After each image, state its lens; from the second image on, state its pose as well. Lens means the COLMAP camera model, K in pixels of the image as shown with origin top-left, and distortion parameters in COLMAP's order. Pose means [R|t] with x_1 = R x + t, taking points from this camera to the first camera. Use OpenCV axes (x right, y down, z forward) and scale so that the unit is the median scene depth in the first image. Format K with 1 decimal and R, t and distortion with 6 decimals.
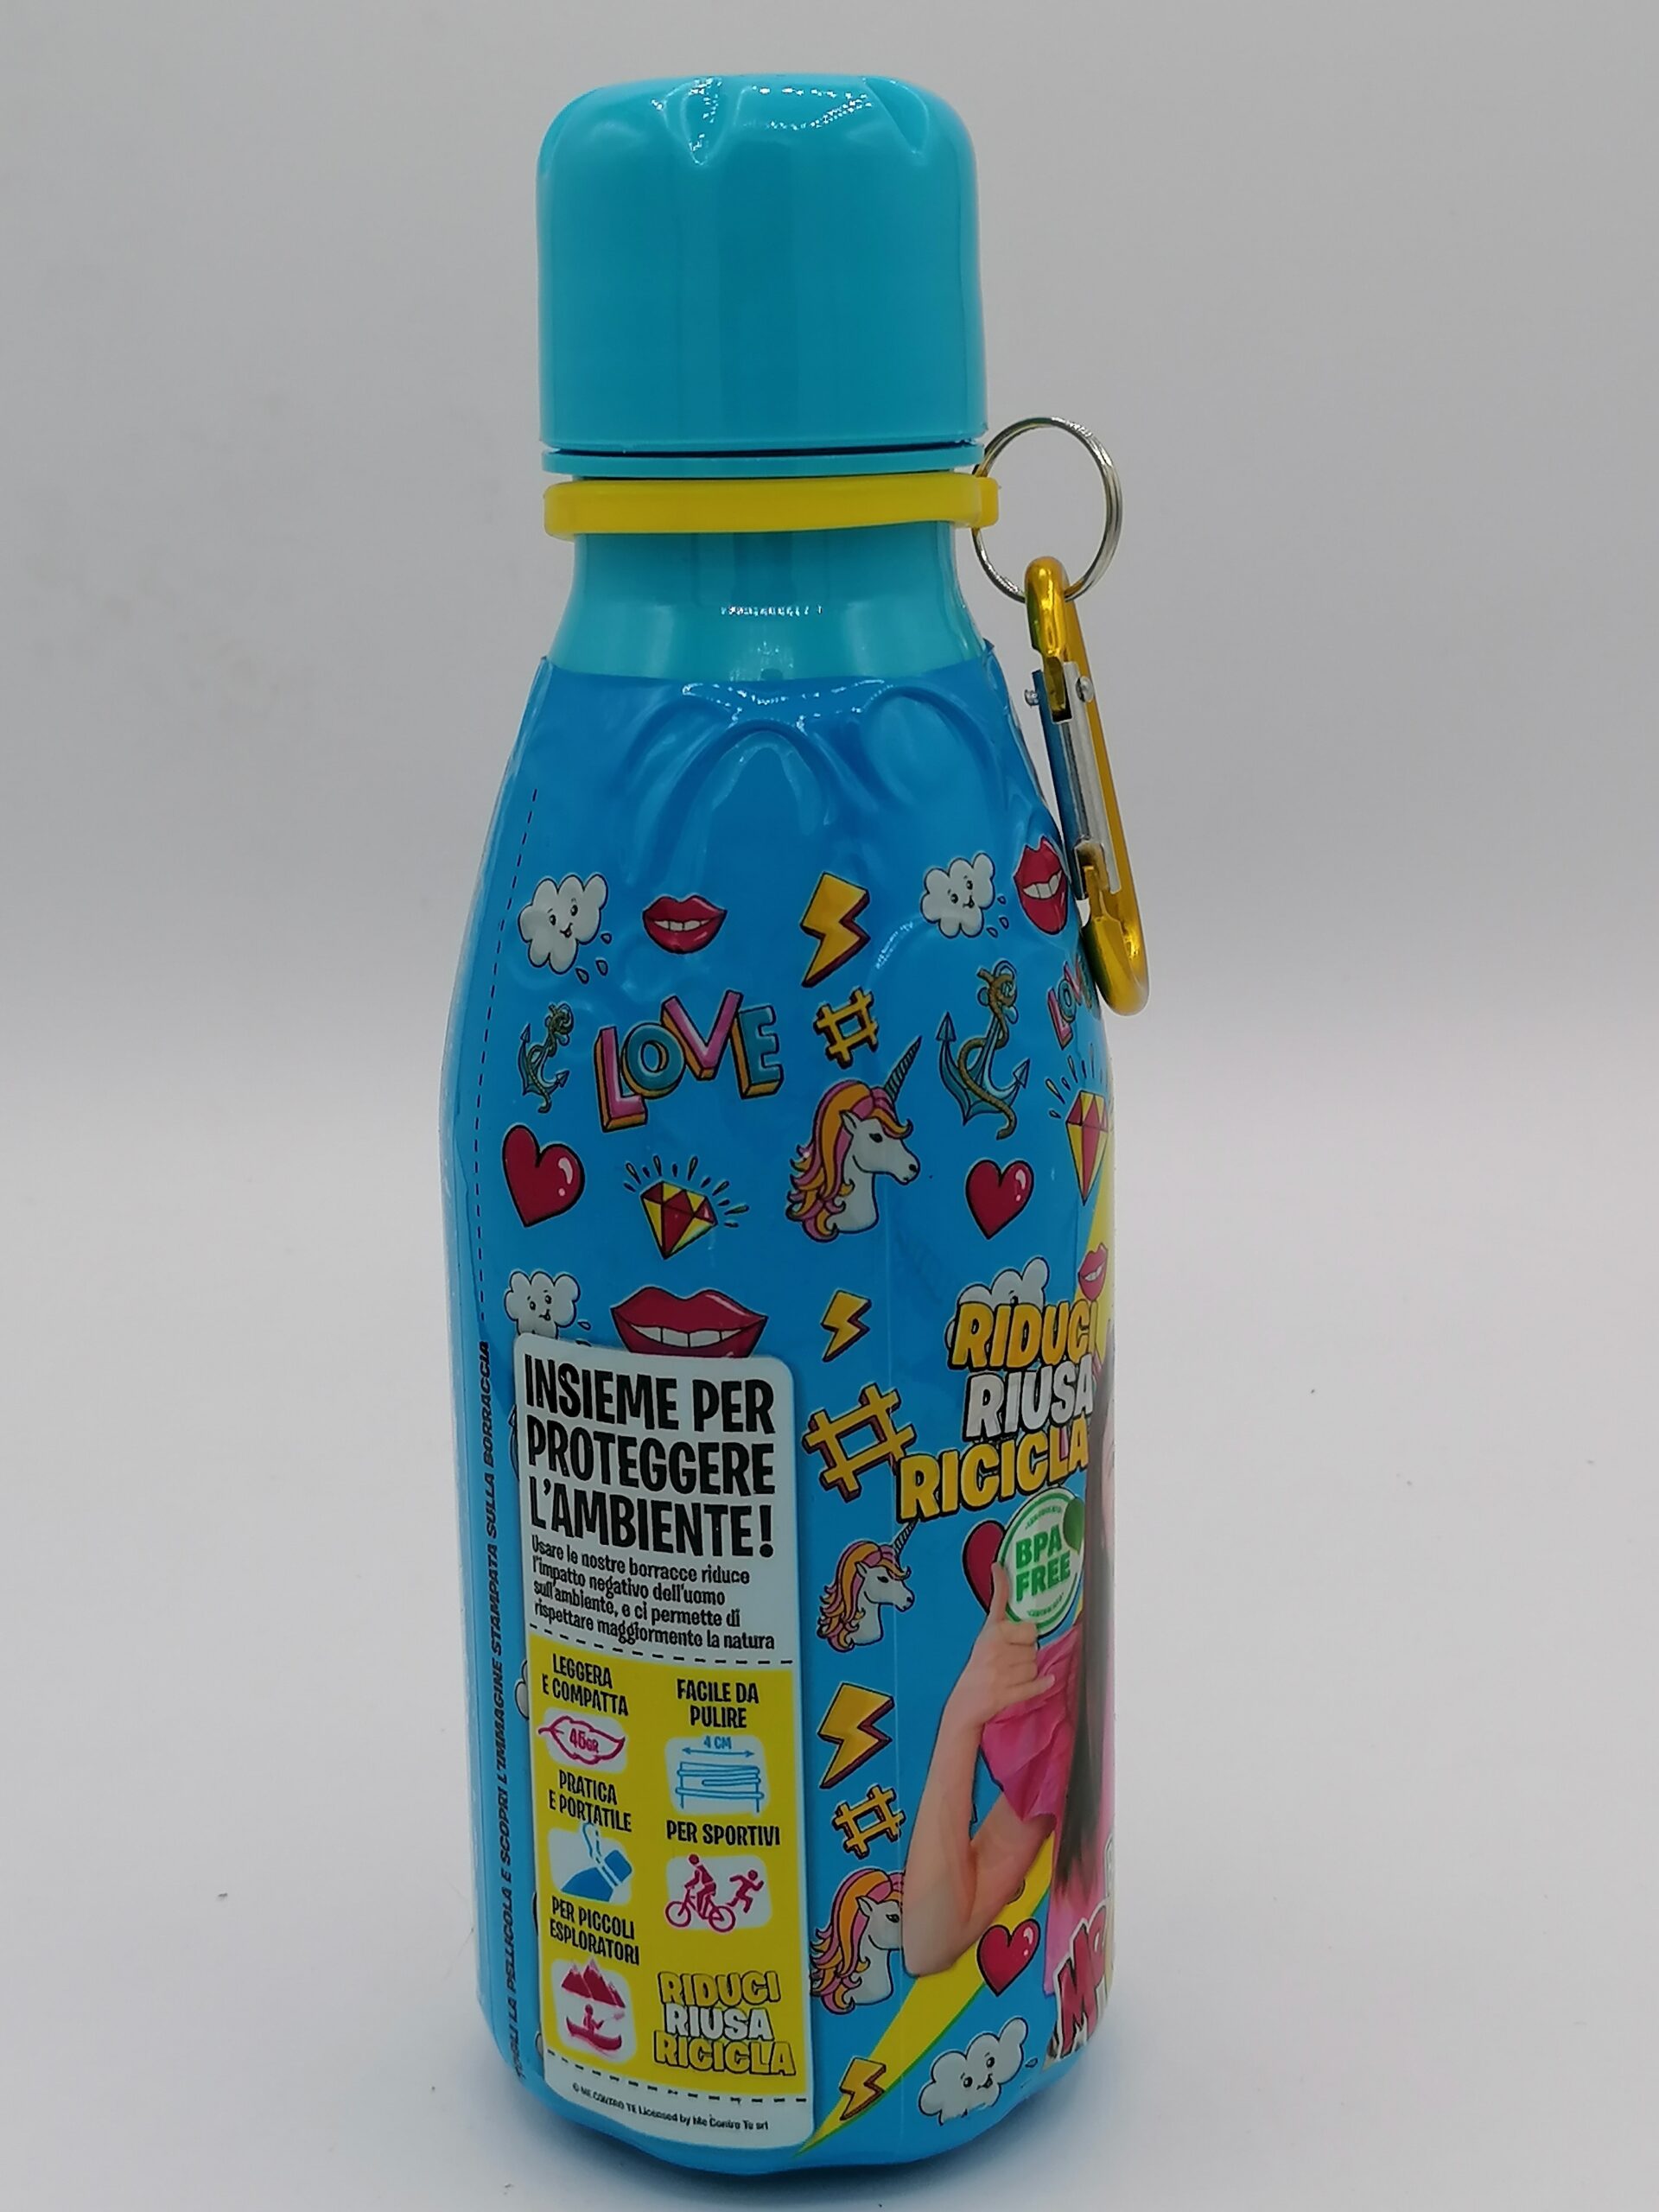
lens RADIAL K [[3518.4, 0, 829.5], [0, 3518.4, 1106.0], [0, 0, 1]] dist [0.012665, -0.176198]
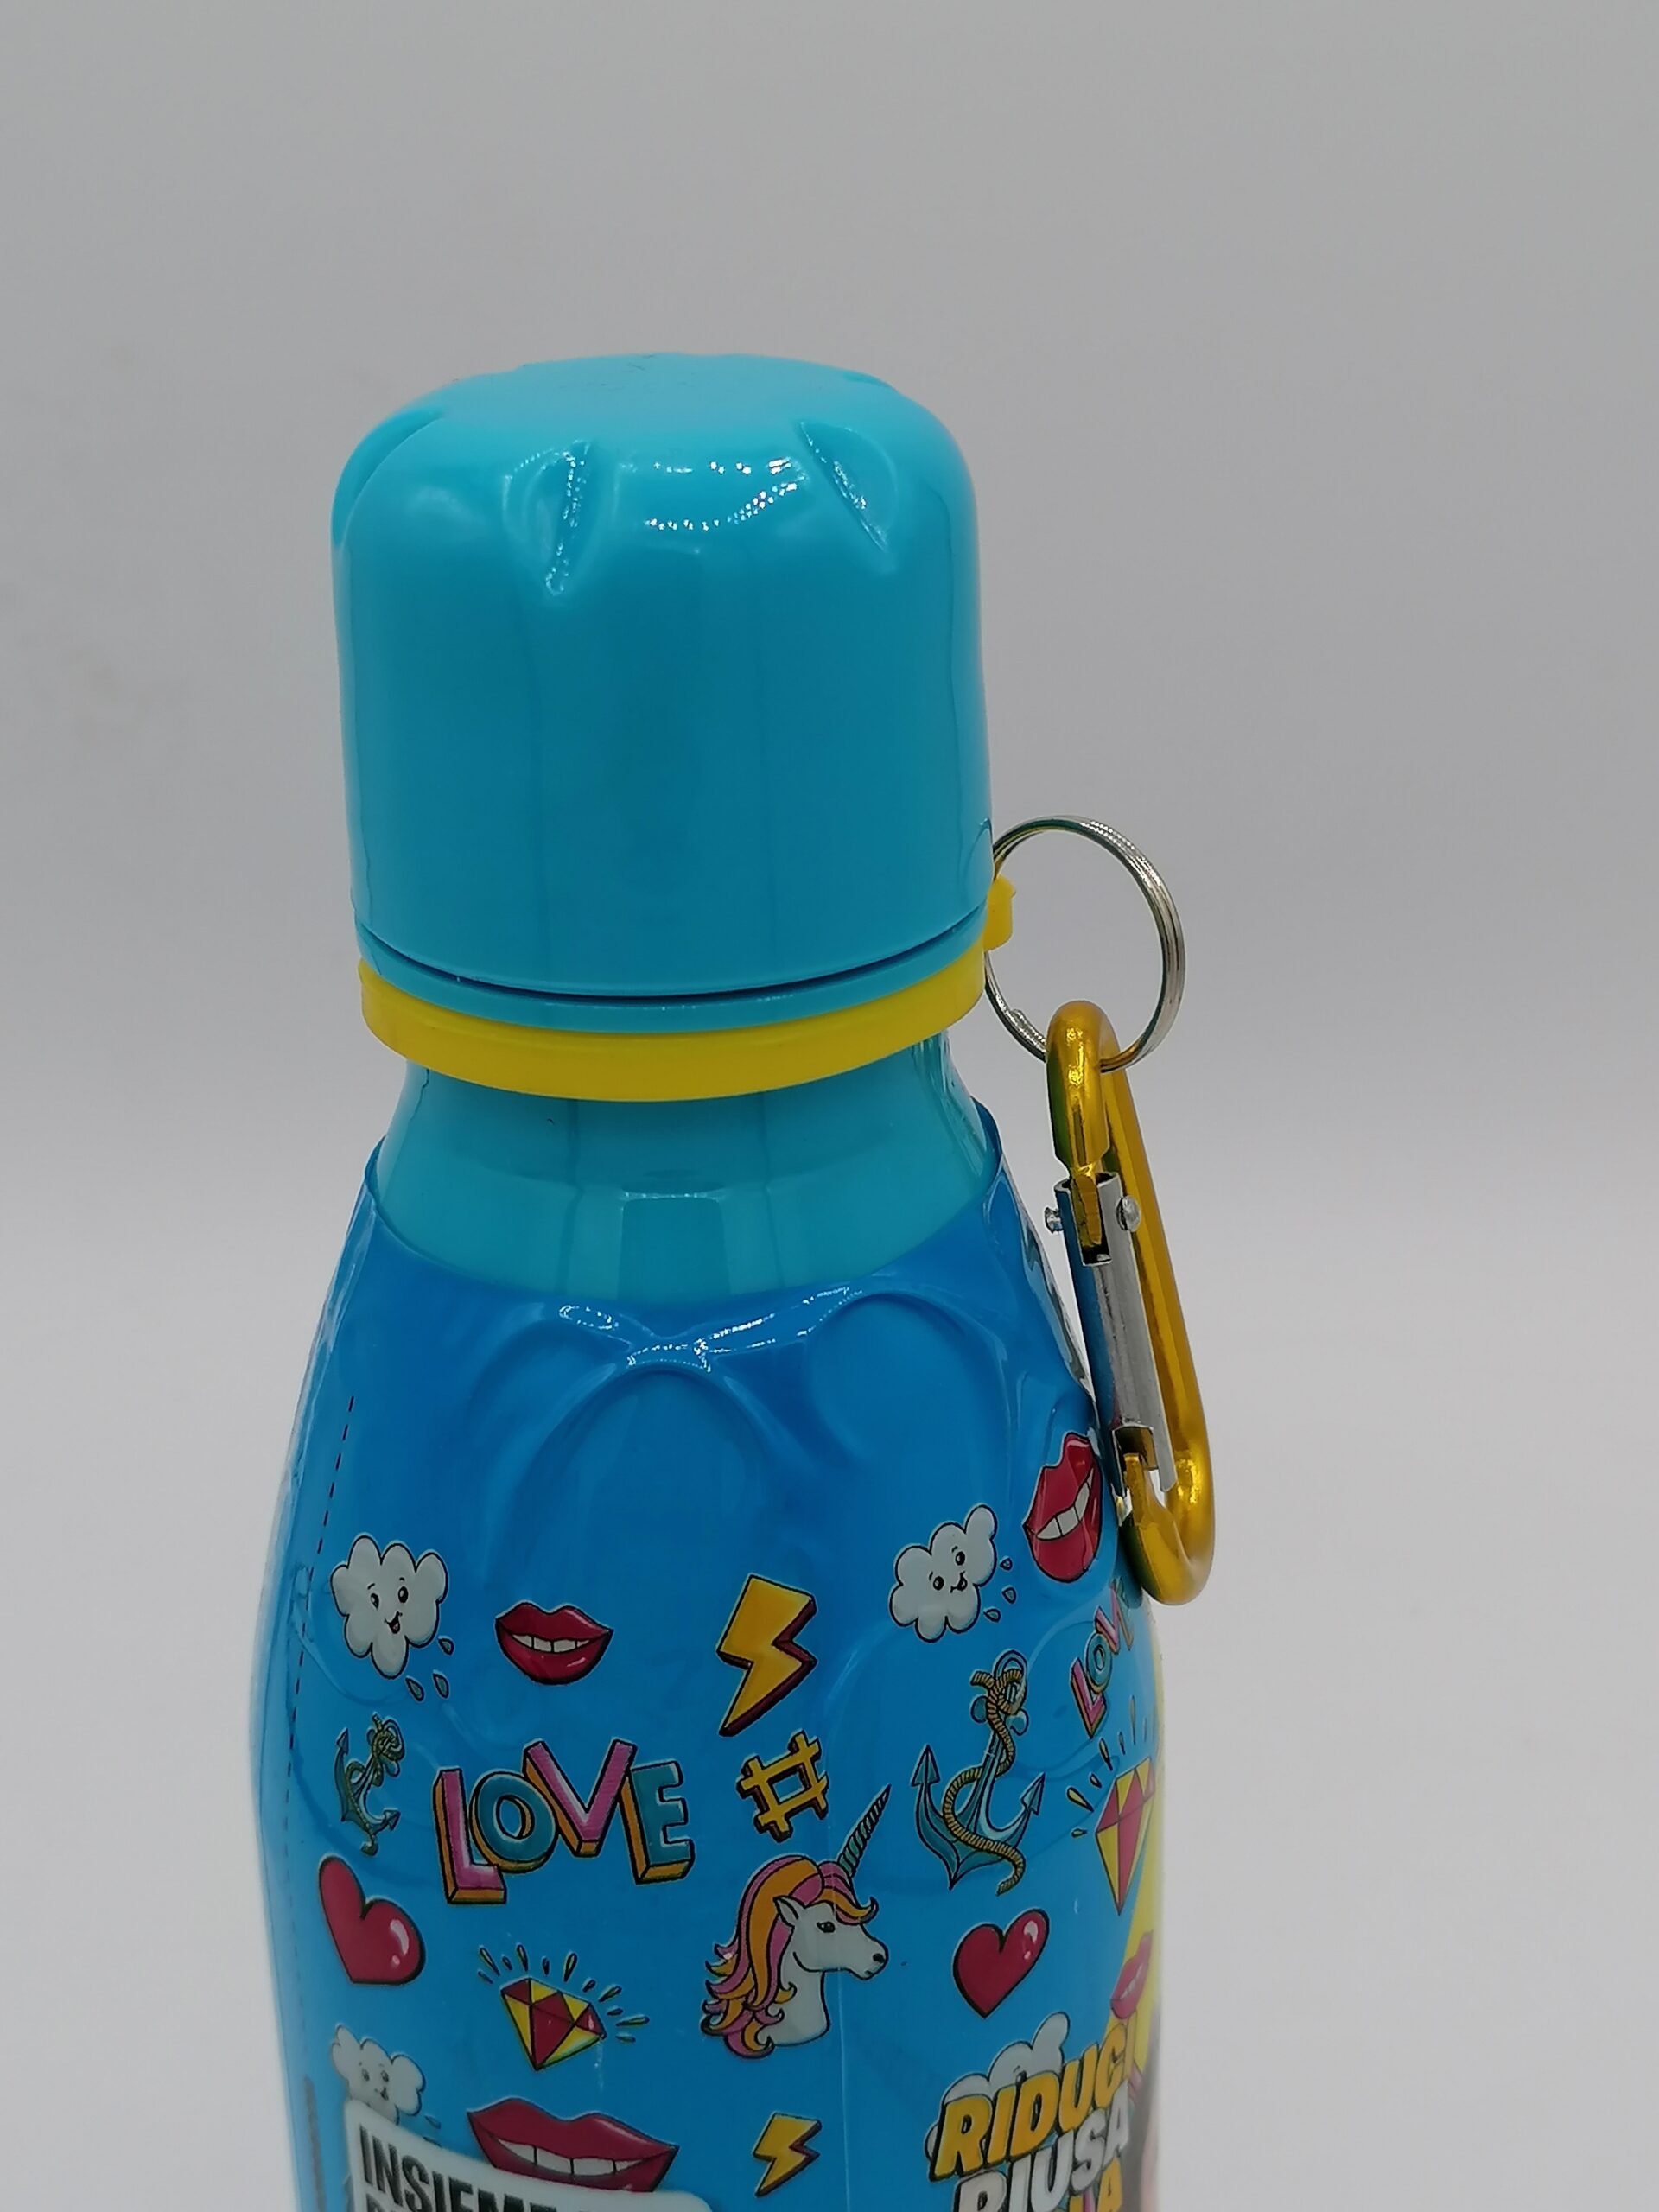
lens RADIAL K [[3518.4, 0, 829.5], [0, 3518.4, 1106.0], [0, 0, 1]] dist [0.012665, -0.176198]
pose [[0.999809, 0.001734, -0.019471, 0.027277], [0.001158, 0.989058, 0.147524, -0.258892], [0.019514, -0.147518, 0.988867, 0.314210]]
